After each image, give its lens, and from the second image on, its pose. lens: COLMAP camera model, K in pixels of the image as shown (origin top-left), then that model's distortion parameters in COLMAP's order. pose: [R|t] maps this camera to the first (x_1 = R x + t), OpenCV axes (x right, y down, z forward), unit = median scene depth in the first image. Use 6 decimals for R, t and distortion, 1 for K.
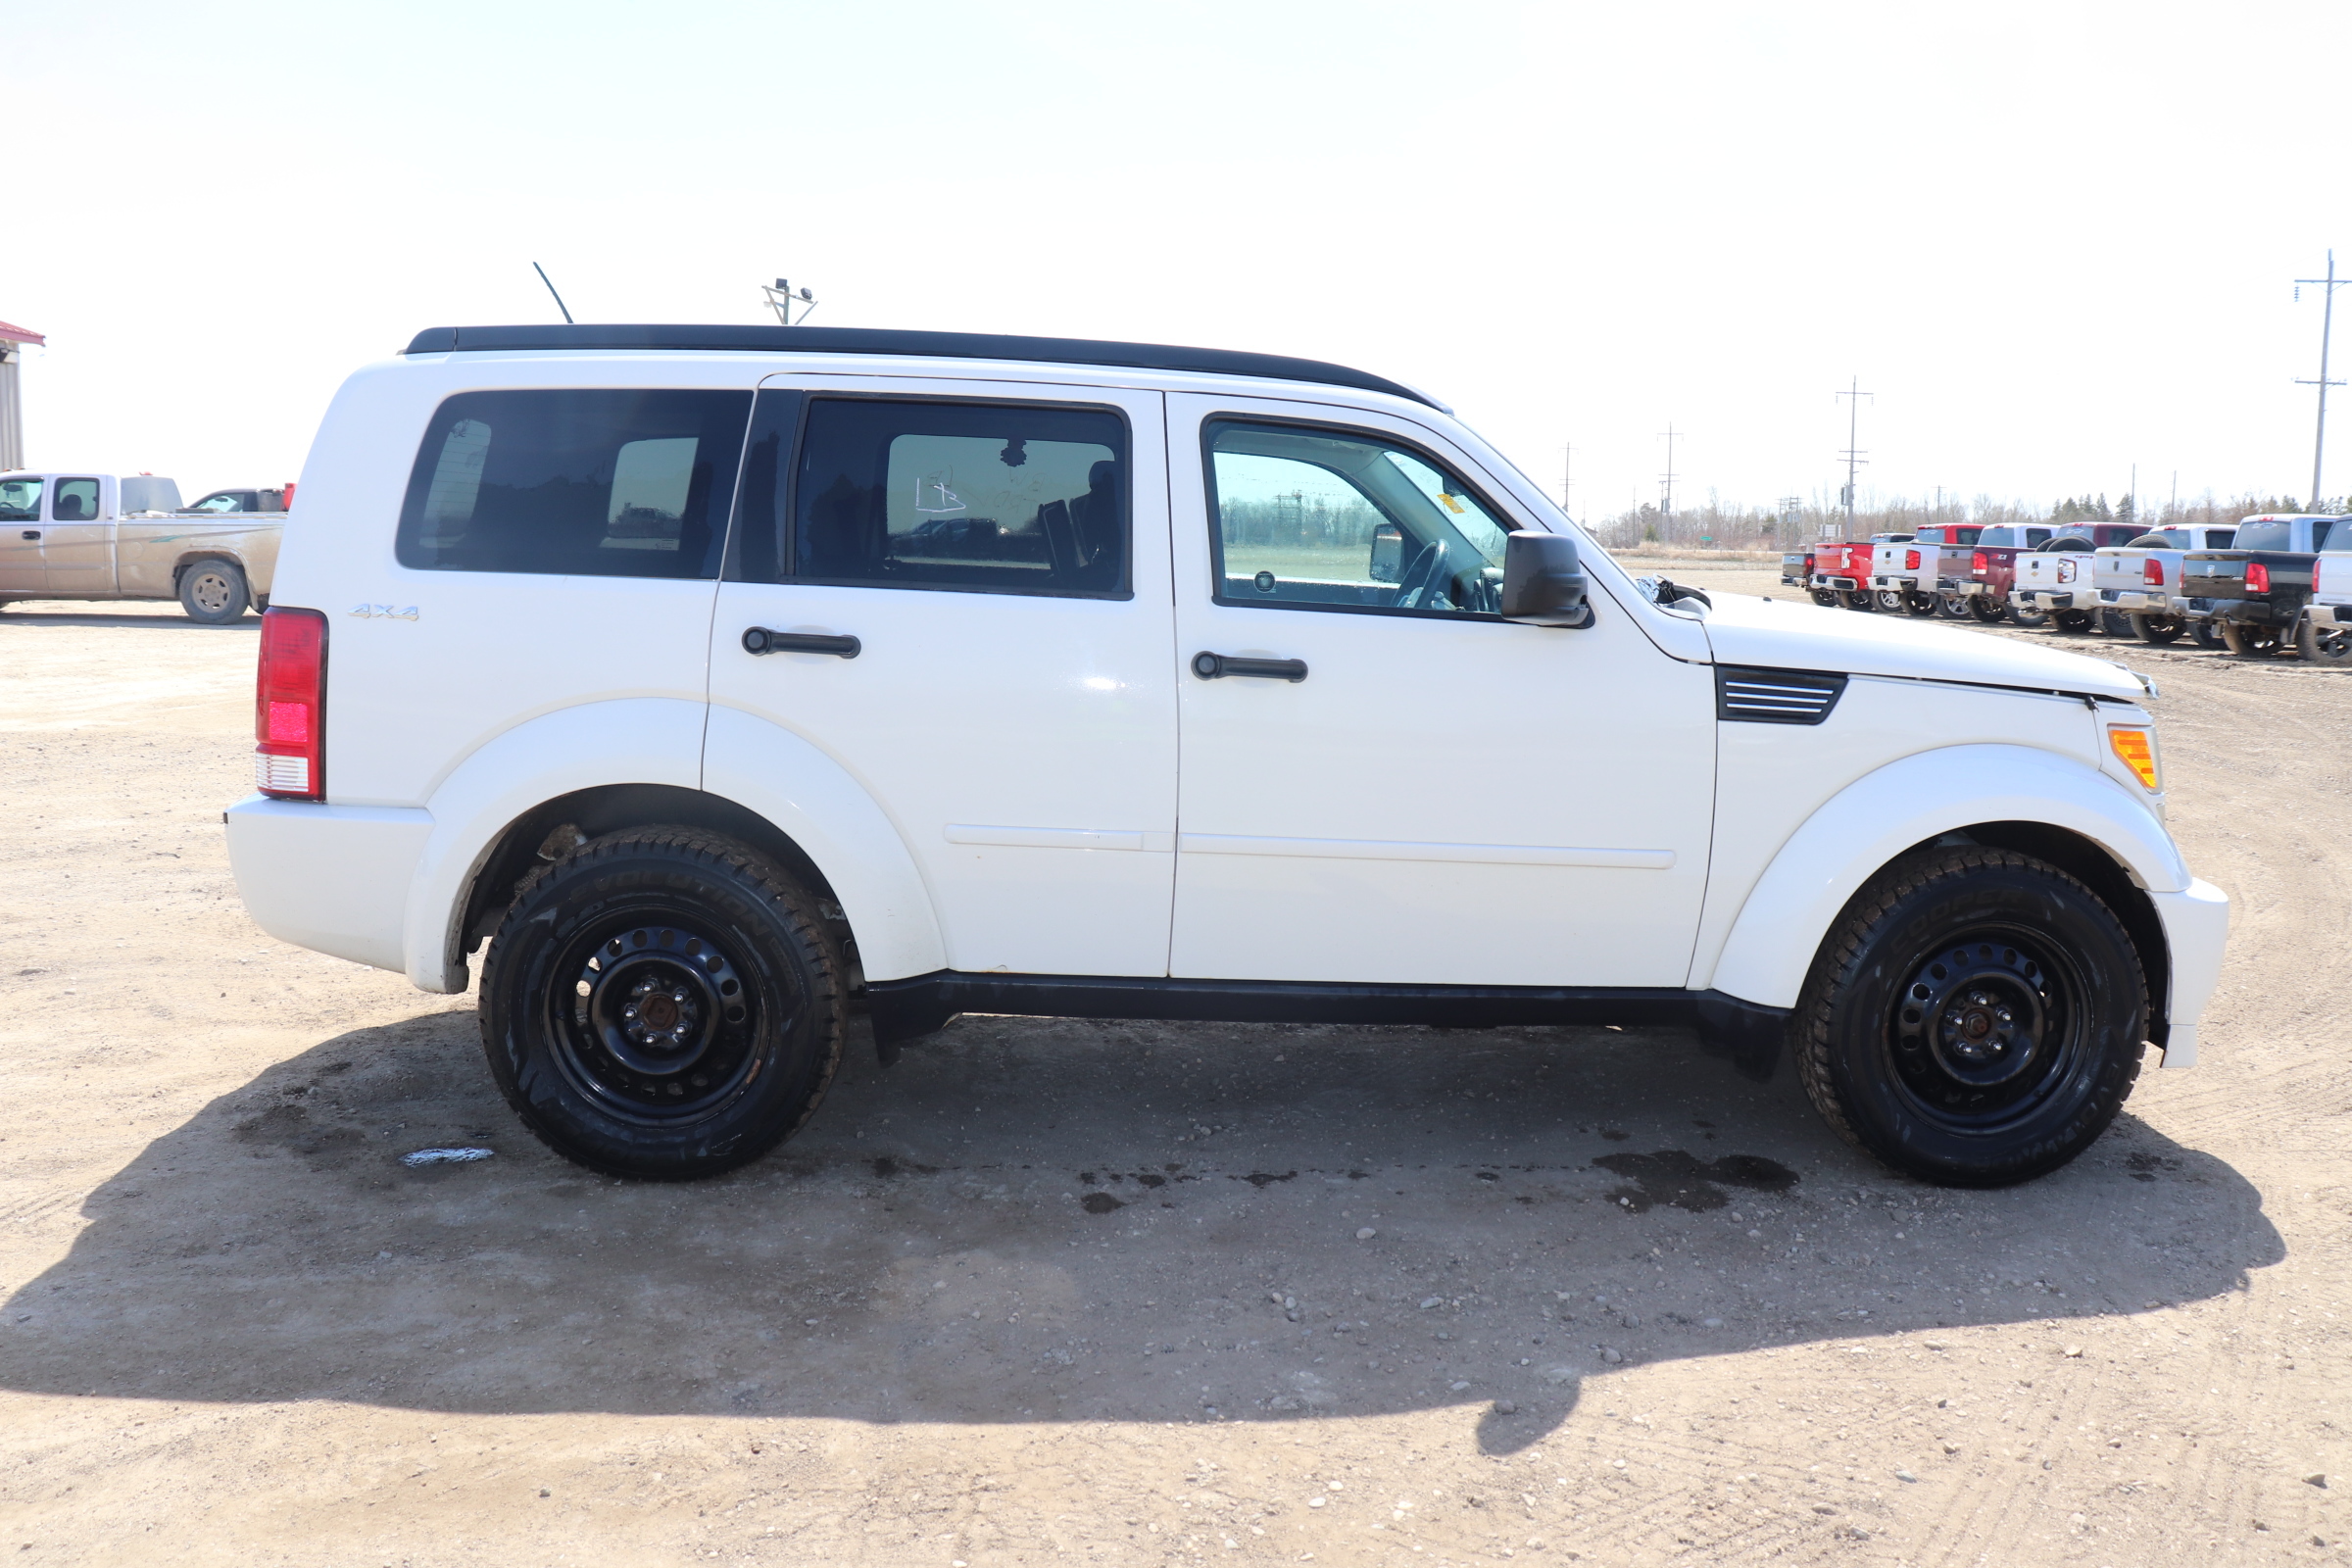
lens RADIAL K [[1941.5, 0, 1180.4], [0, 1941.5, 767.9], [0, 0, 1]] dist [-0.172540, 0.162581]
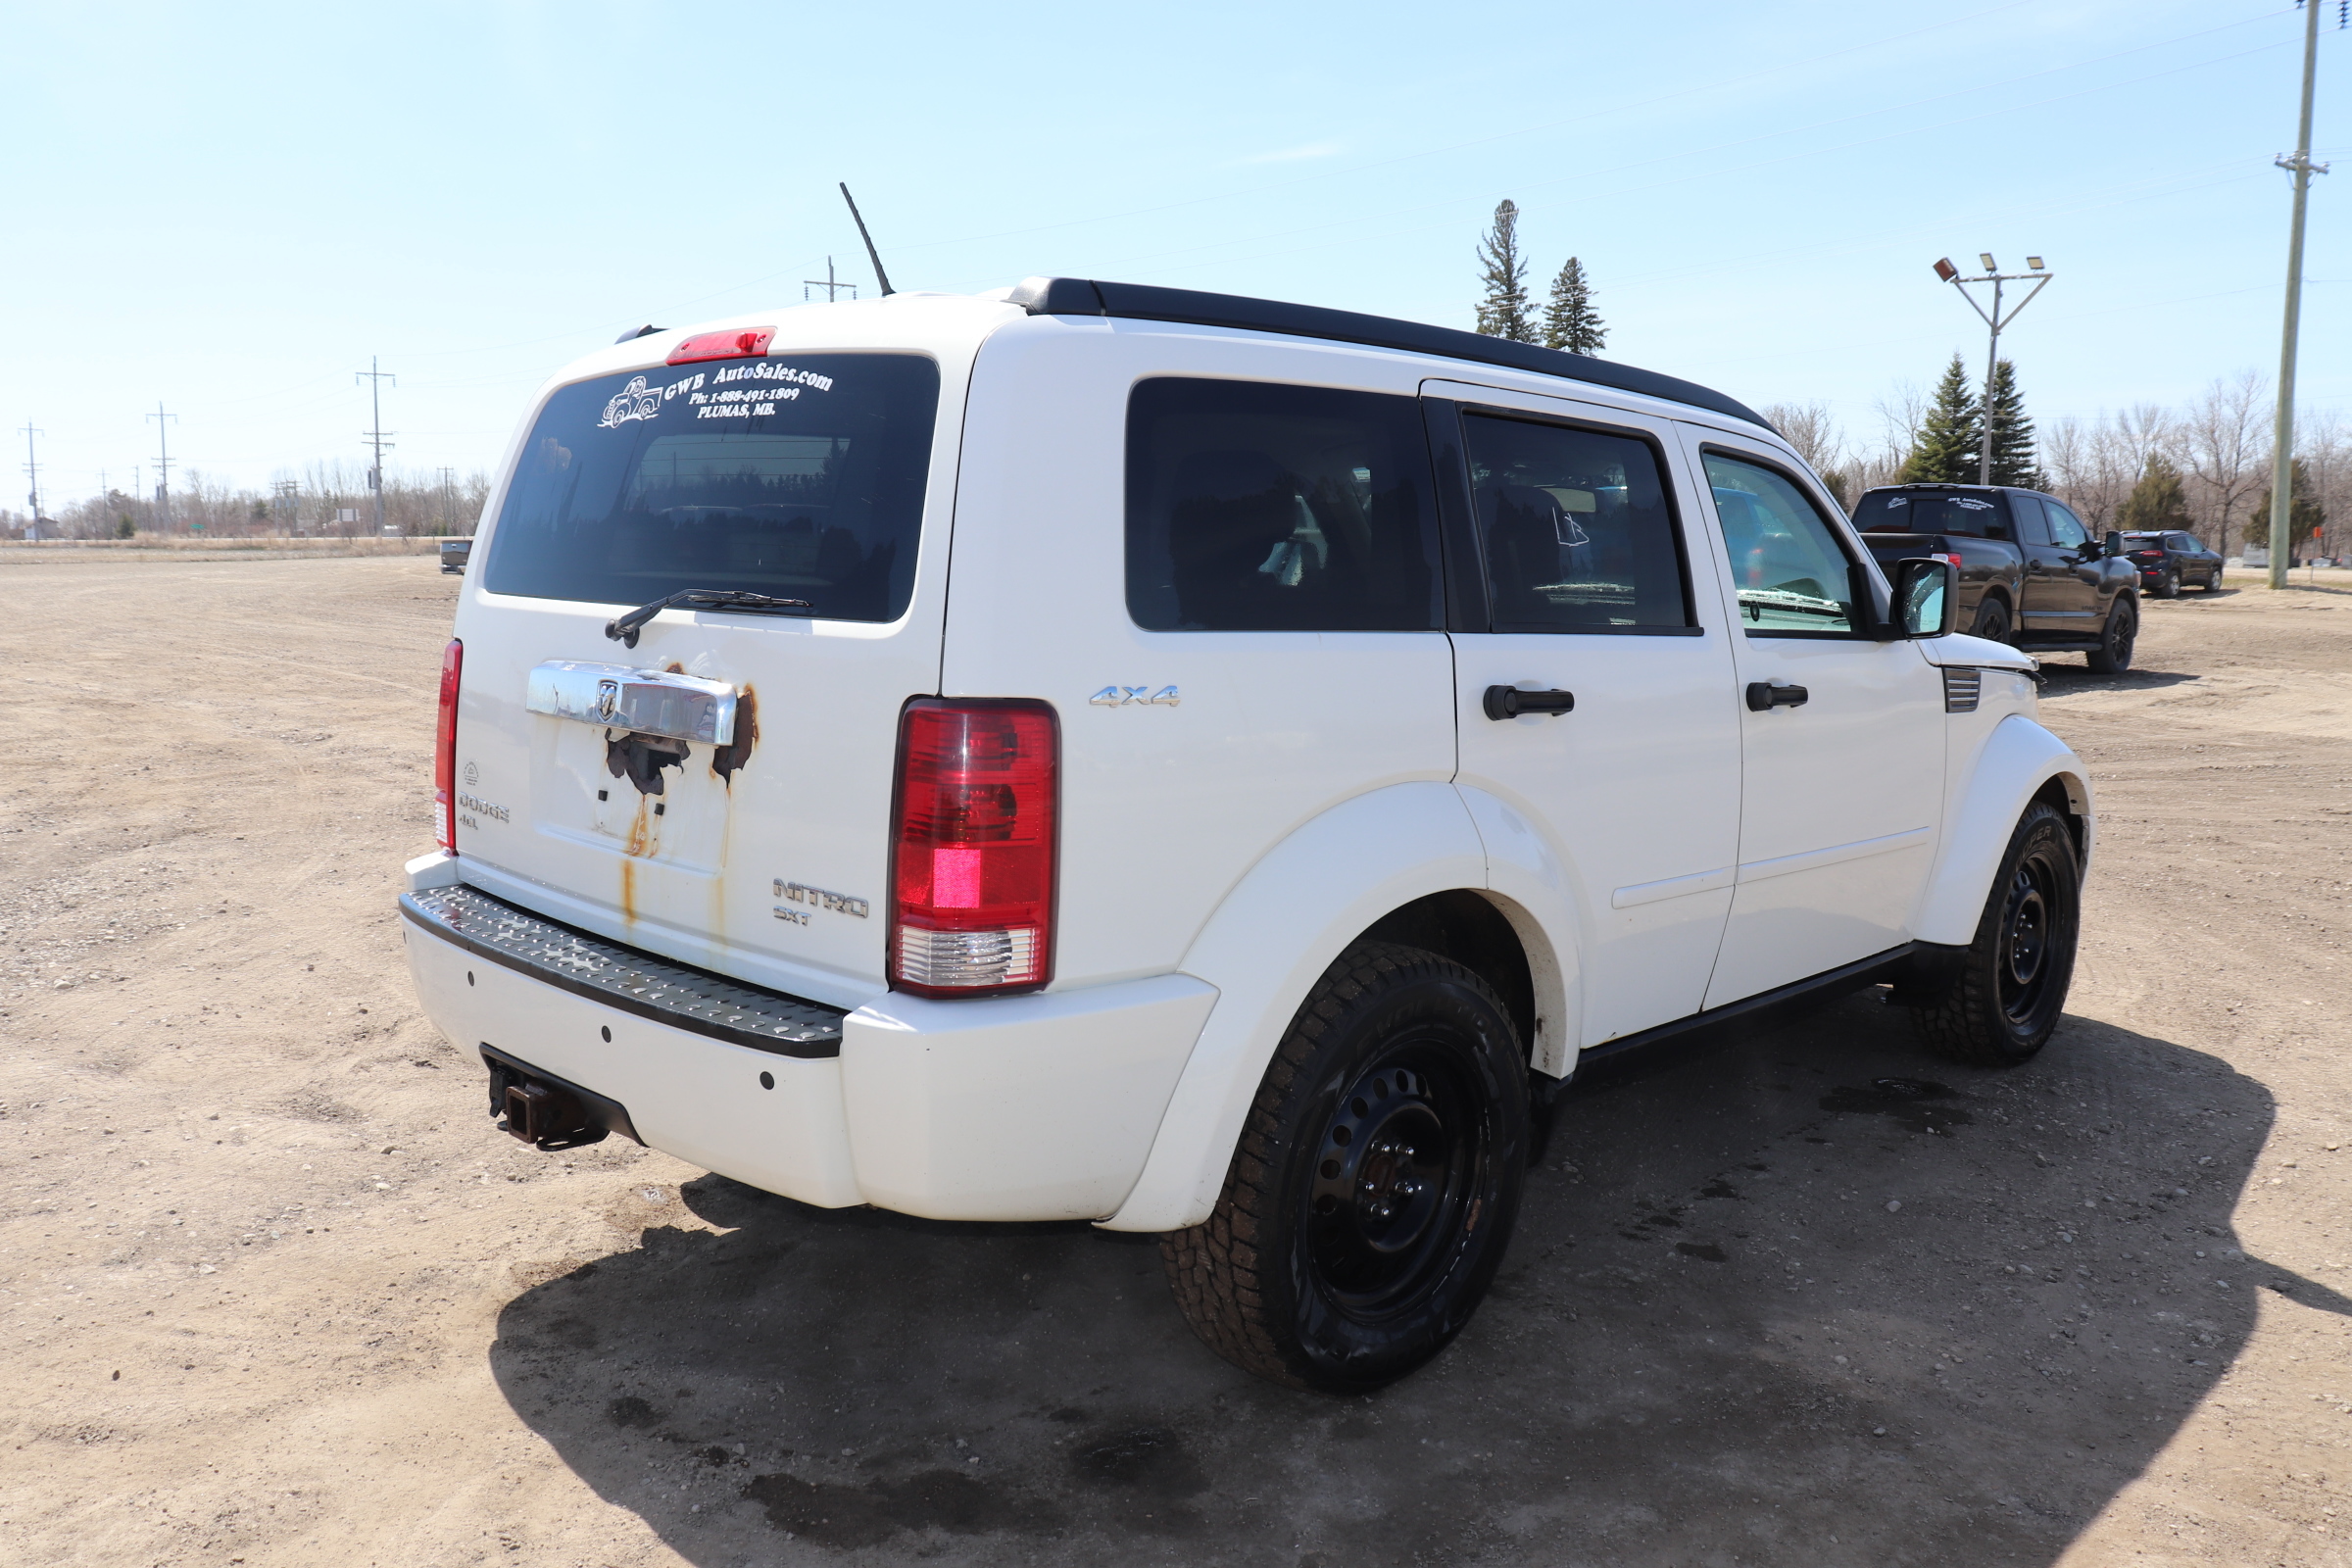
lens RADIAL K [[1941.5, 0, 1180.4], [0, 1941.5, 767.9], [0, 0, 1]] dist [-0.172540, 0.162581]
pose [[0.720811, -0.094016, 0.686726, -0.868516], [0.087071, 0.995192, 0.044854, -0.084605], [-0.687641, 0.027462, 0.725531, 0.472307]]
